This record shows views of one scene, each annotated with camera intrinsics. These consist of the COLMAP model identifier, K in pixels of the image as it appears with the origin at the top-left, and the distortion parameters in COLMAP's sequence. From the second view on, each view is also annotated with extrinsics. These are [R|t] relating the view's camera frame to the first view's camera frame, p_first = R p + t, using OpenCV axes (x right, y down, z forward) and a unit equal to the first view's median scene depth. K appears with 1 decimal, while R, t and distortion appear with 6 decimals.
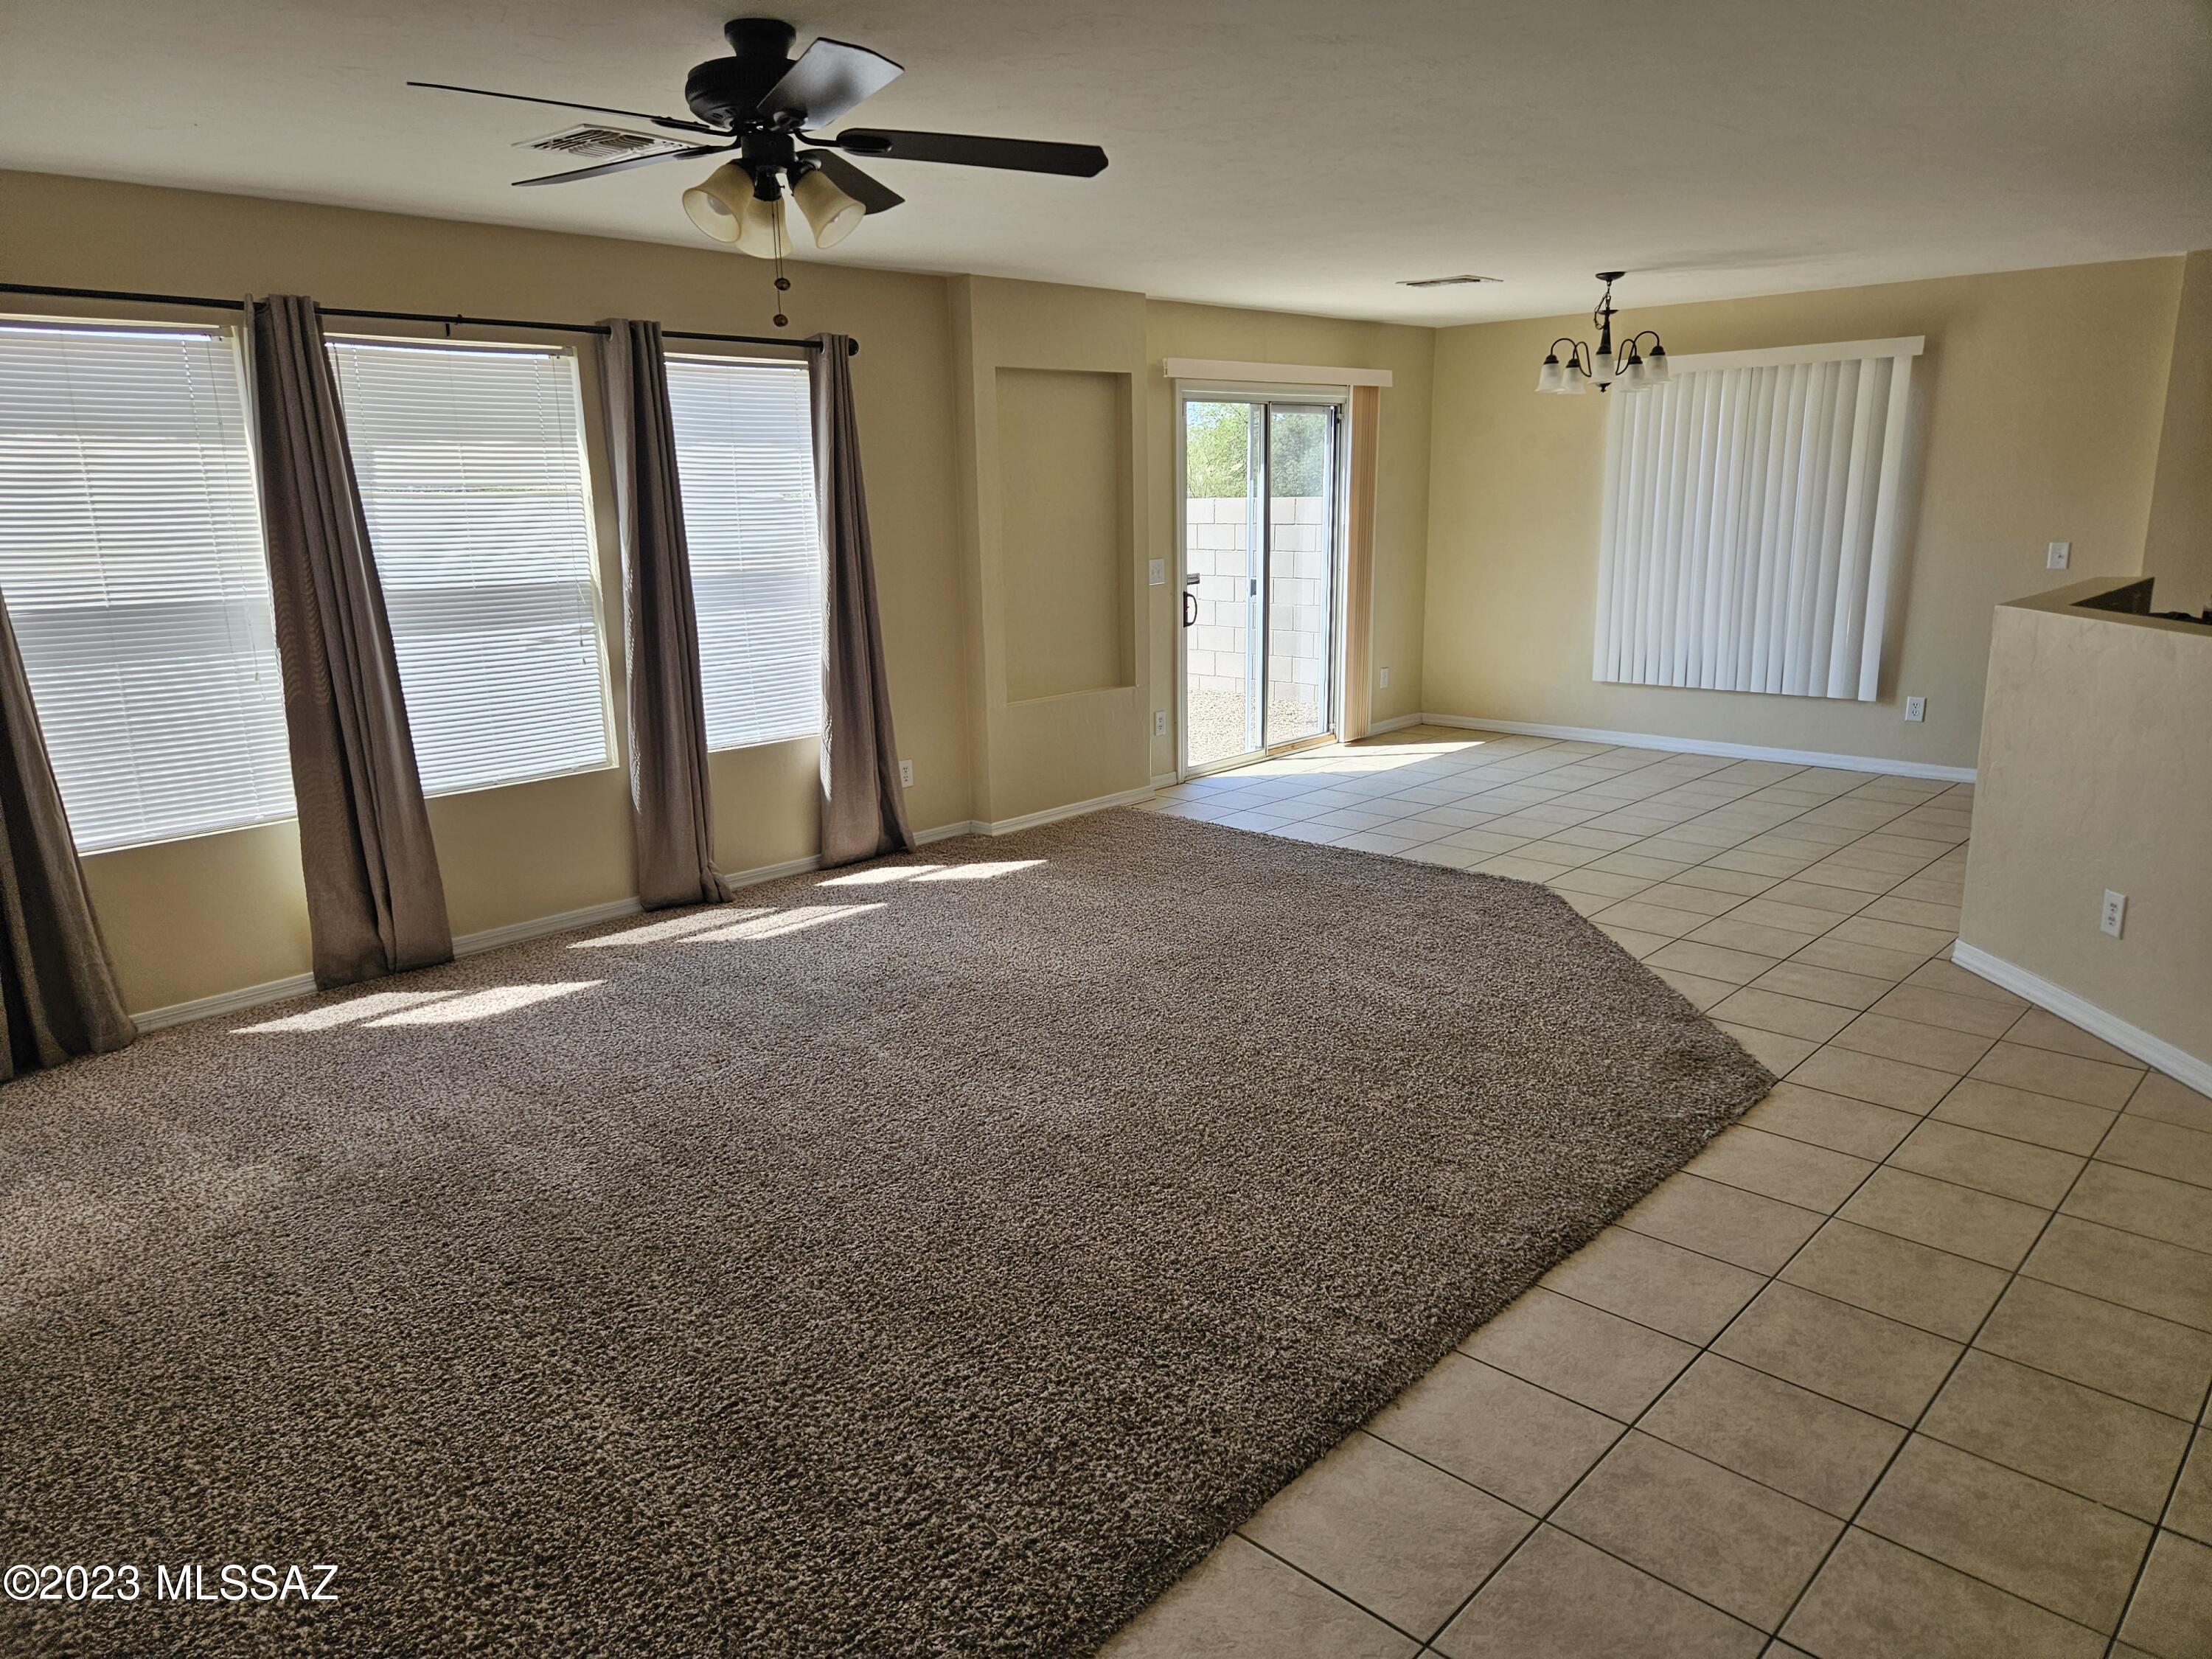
lens RADIAL K [[1469.6, 0, 1094.1], [0, 1469.6, 829.0], [0, 0, 1]] dist [0.007916, -0.000292]
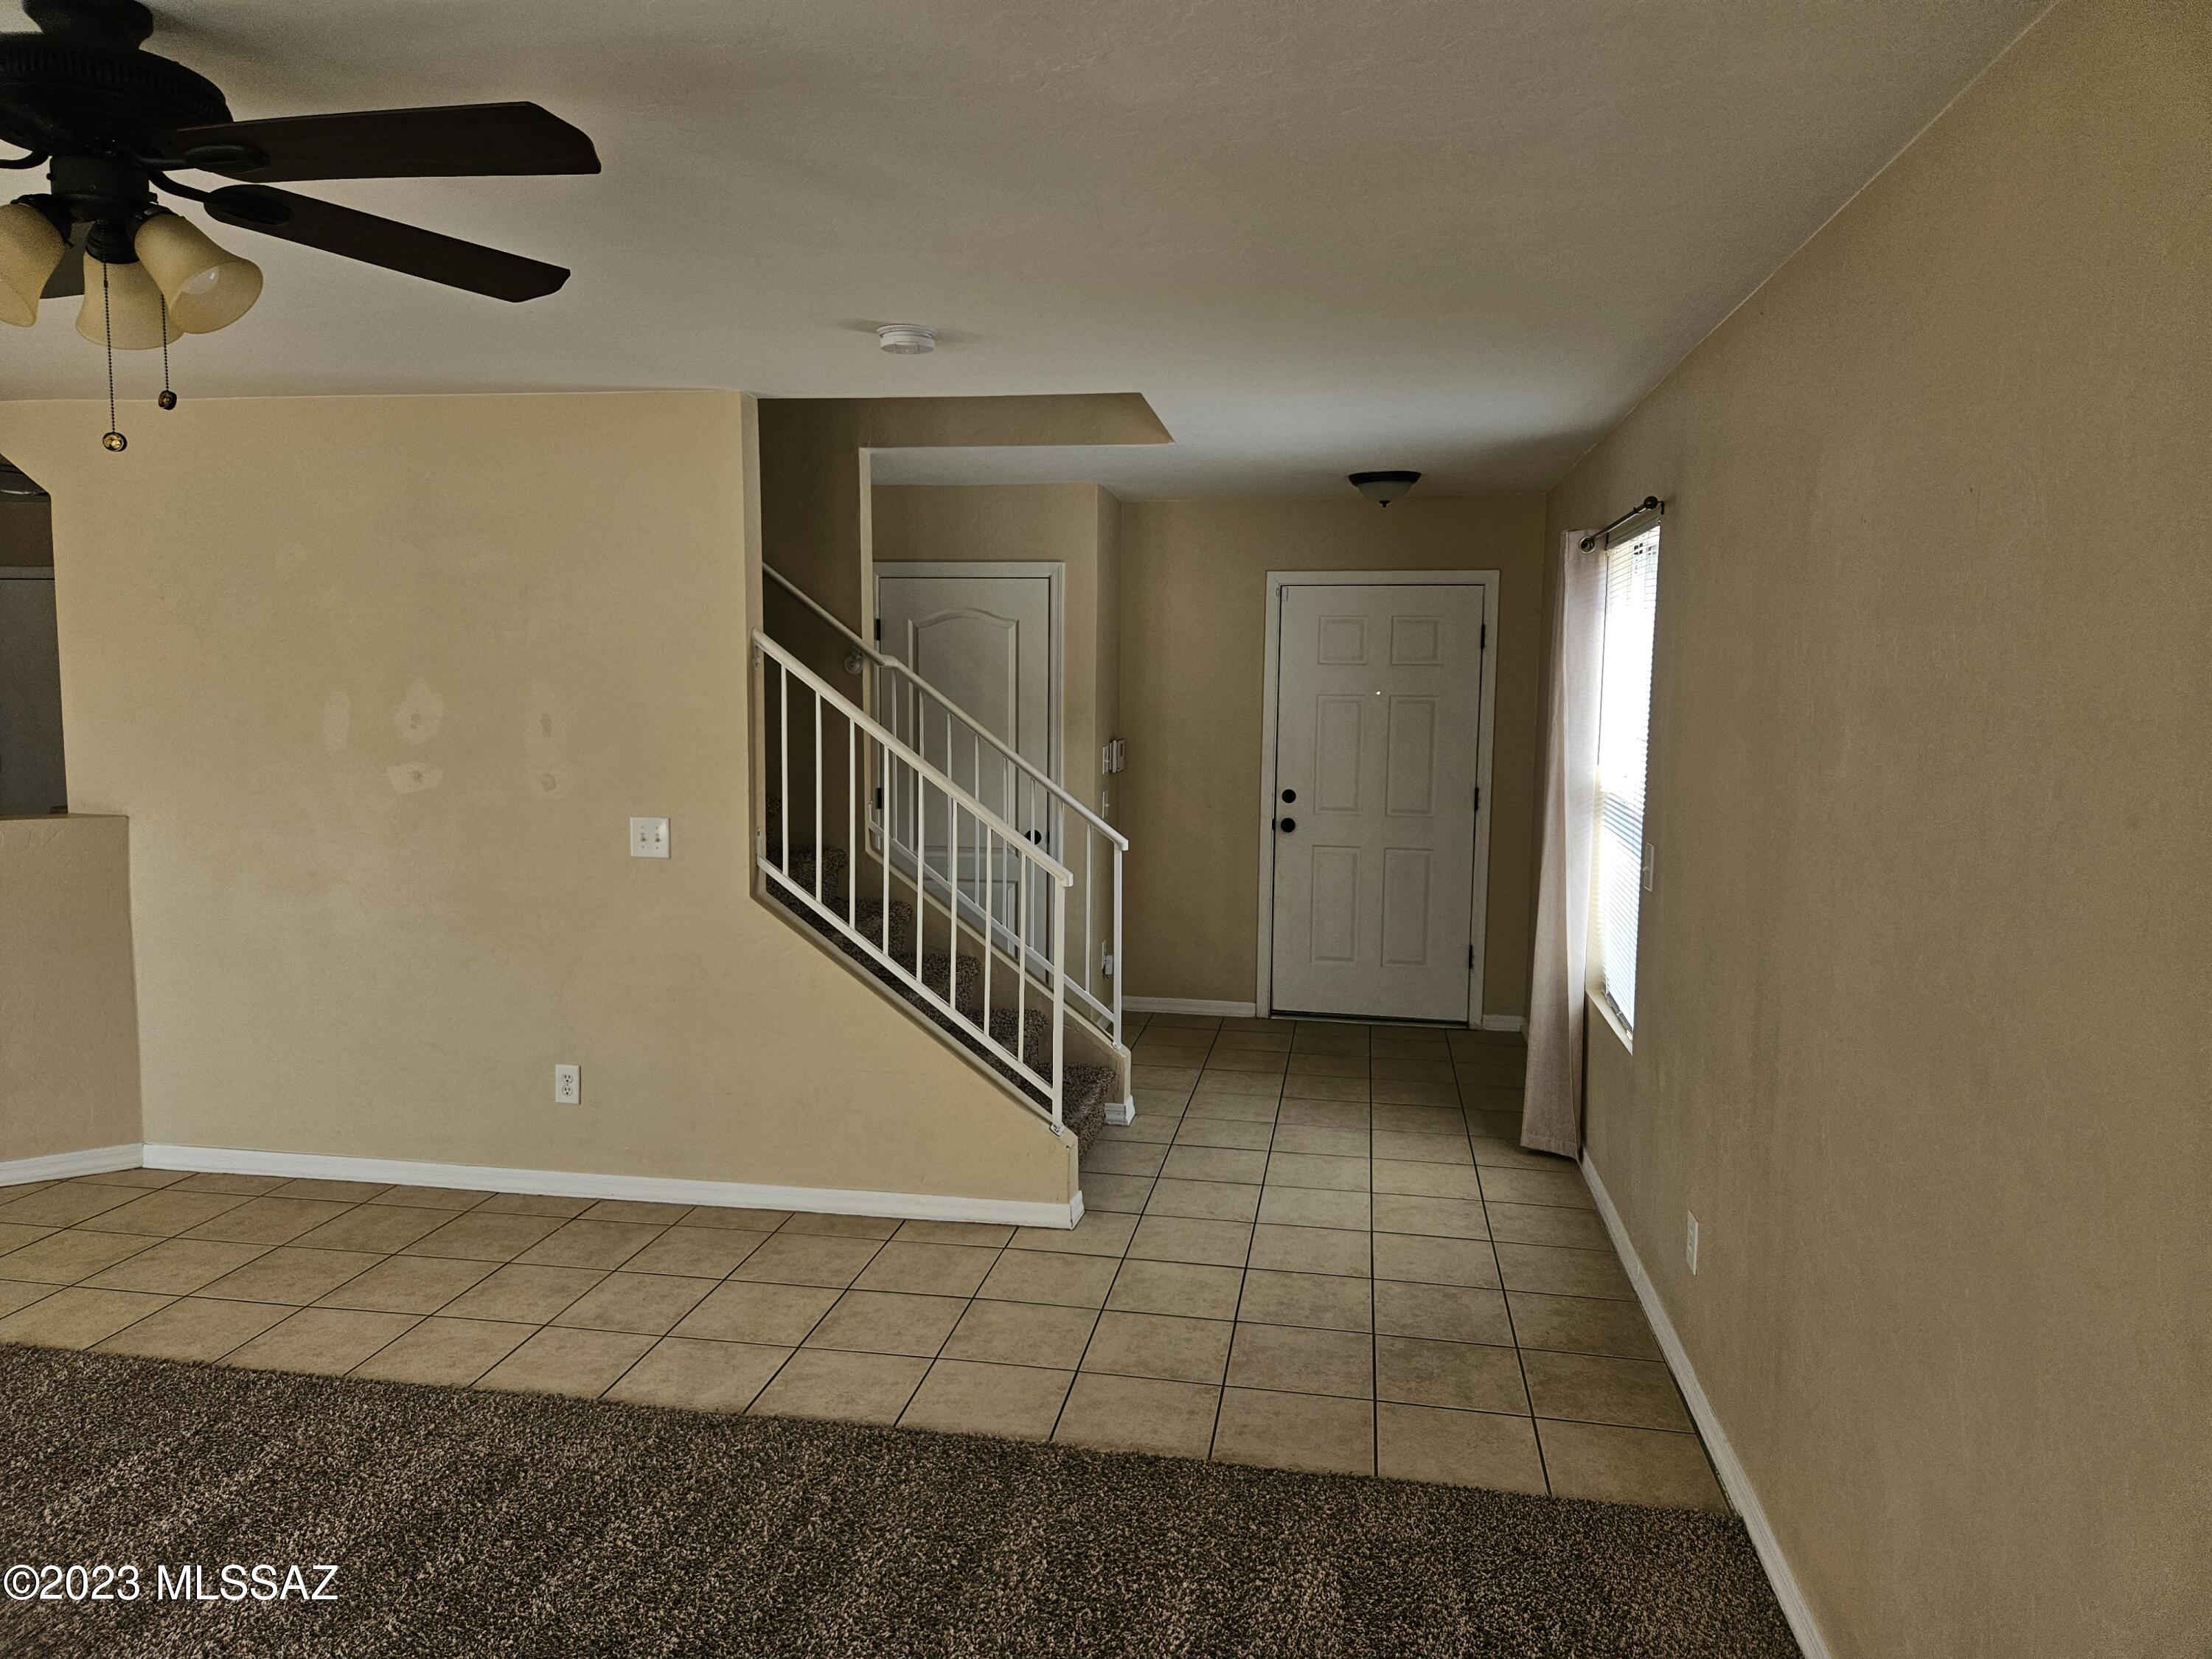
lens RADIAL K [[1469.6, 0, 1094.1], [0, 1469.6, 829.0], [0, 0, 1]] dist [0.007916, -0.000292]
pose [[-0.563780, -0.071143, 0.822855, -0.730398], [0.186199, 0.959687, 0.210548, -0.179678], [-0.804663, 0.271917, -0.527806, 0.790554]]
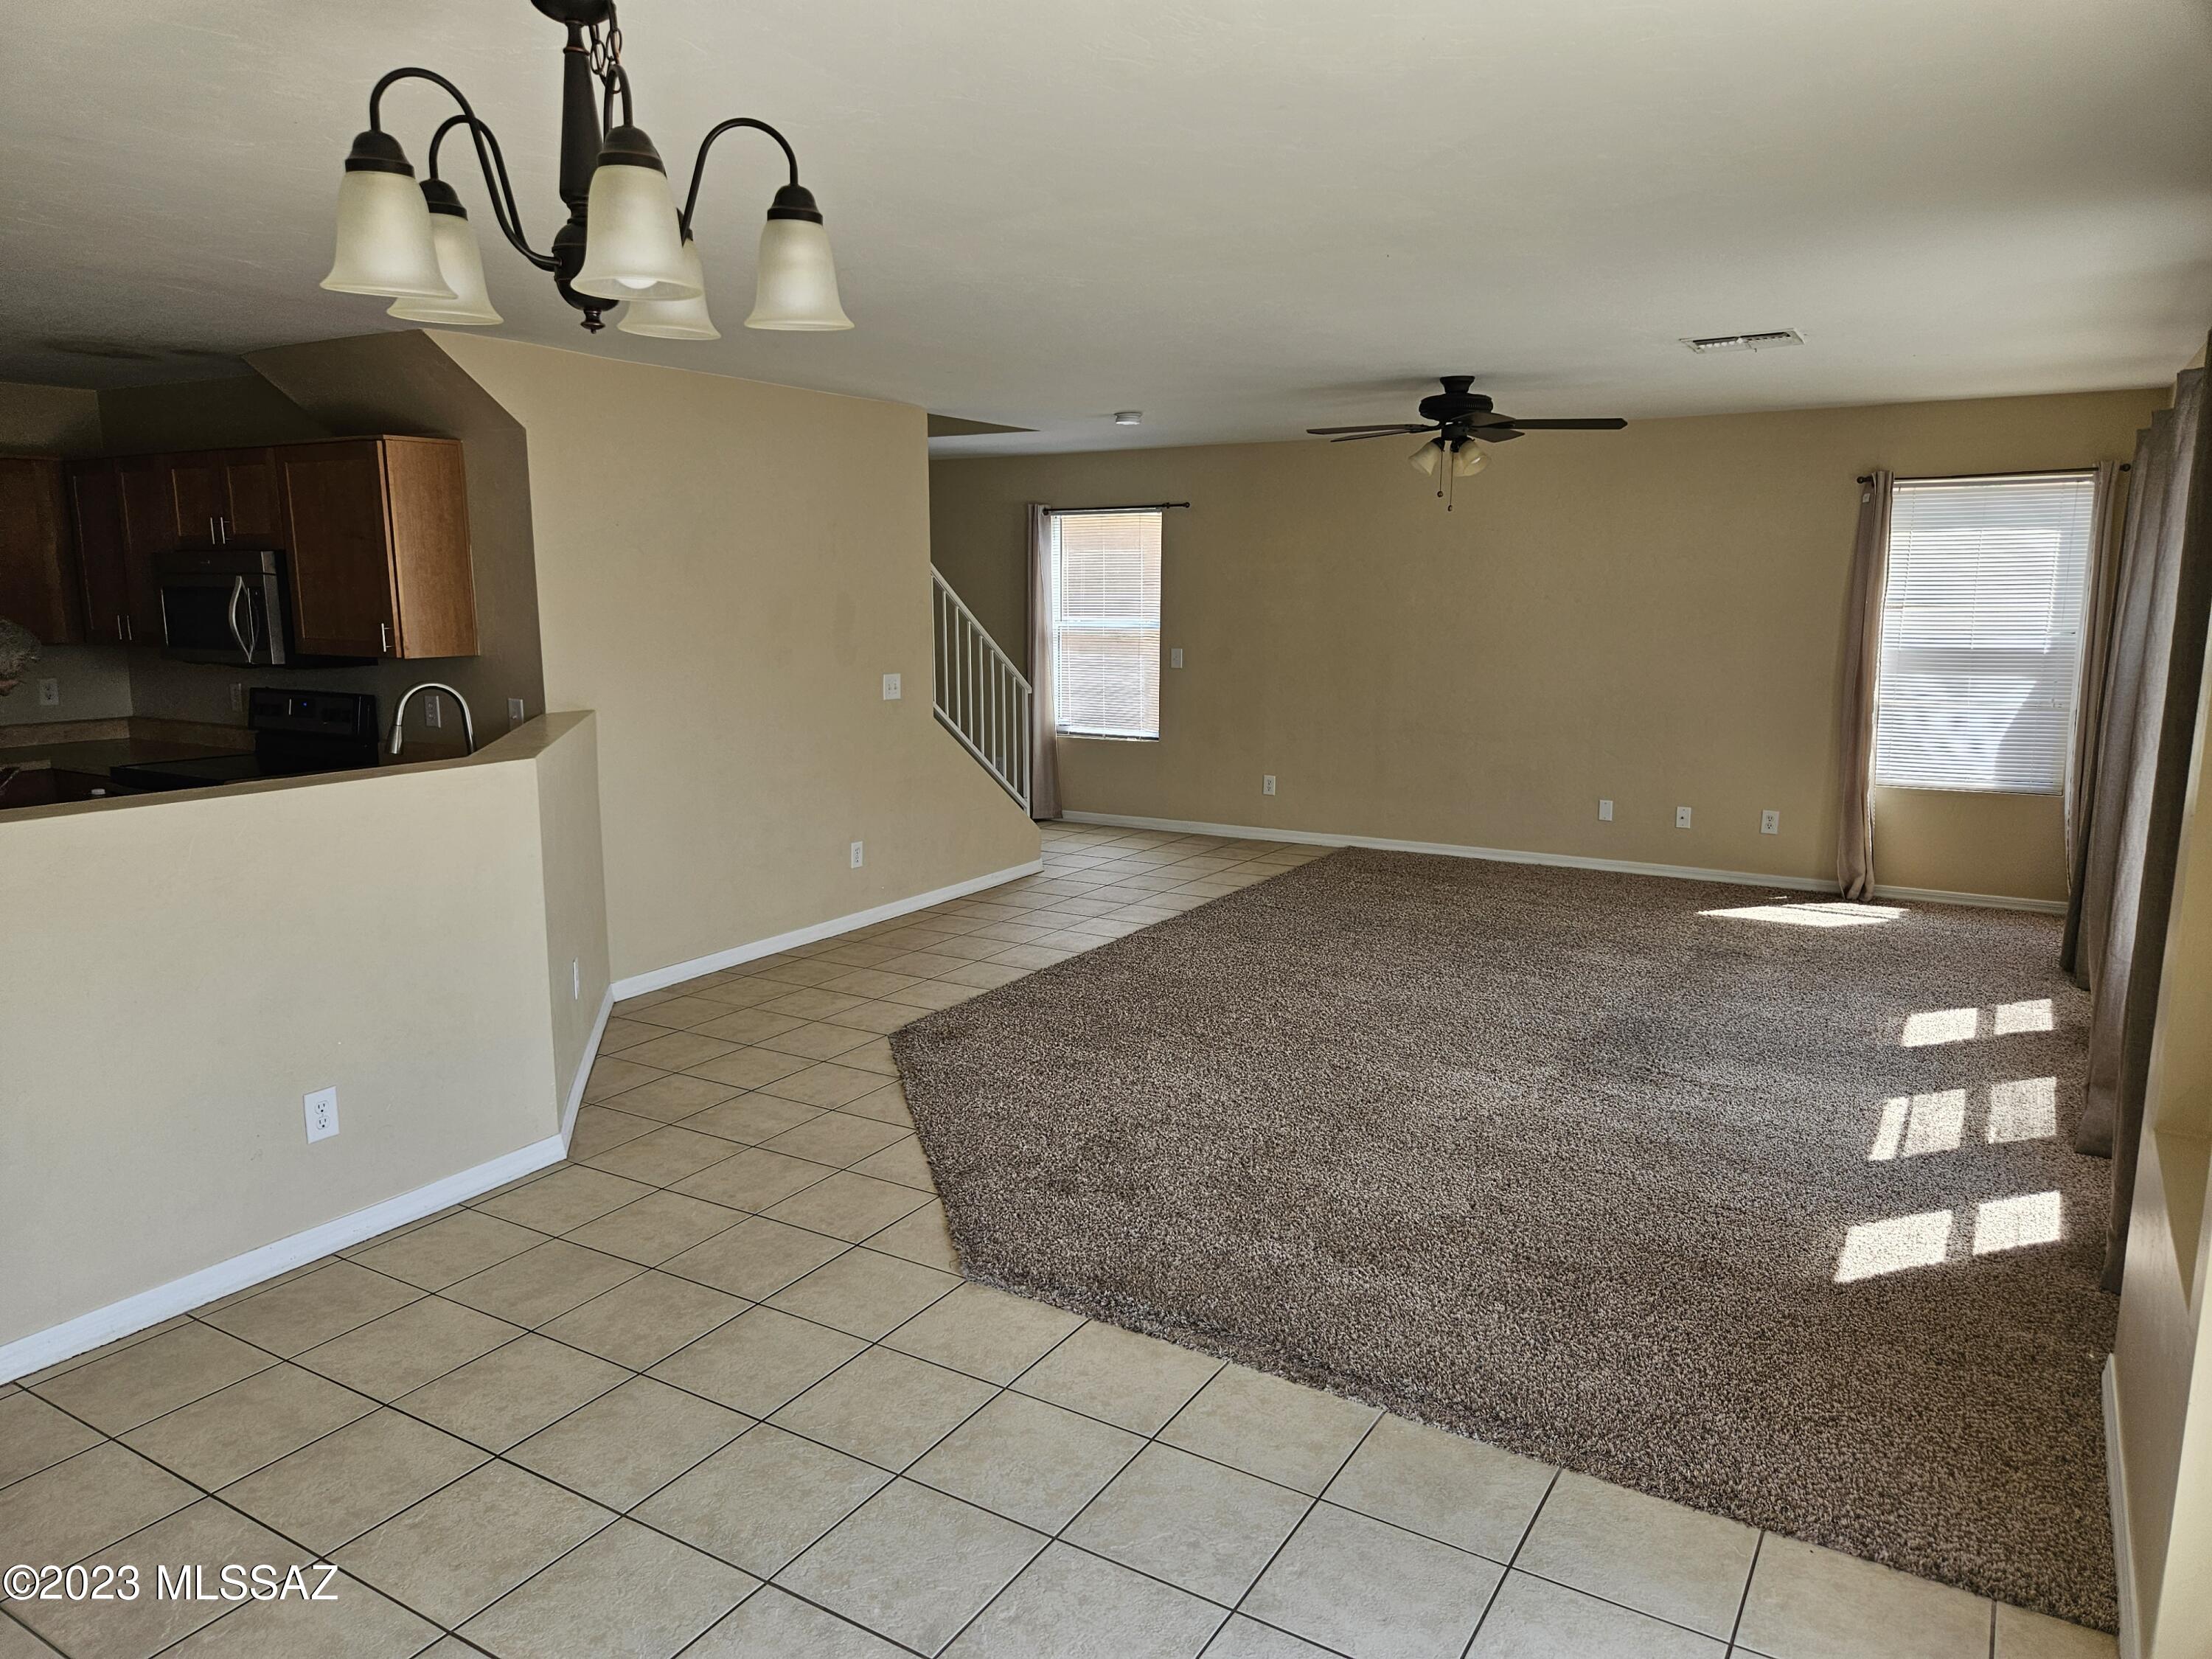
lens RADIAL K [[1469.6, 0, 1094.1], [0, 1469.6, 829.0], [0, 0, 1]] dist [0.007916, -0.000292]
pose [[-0.978788, 0.057599, -0.196614, 0.554056], [-0.023590, 0.921601, 0.387422, -0.559024], [0.203515, 0.383842, -0.900693, 2.271090]]
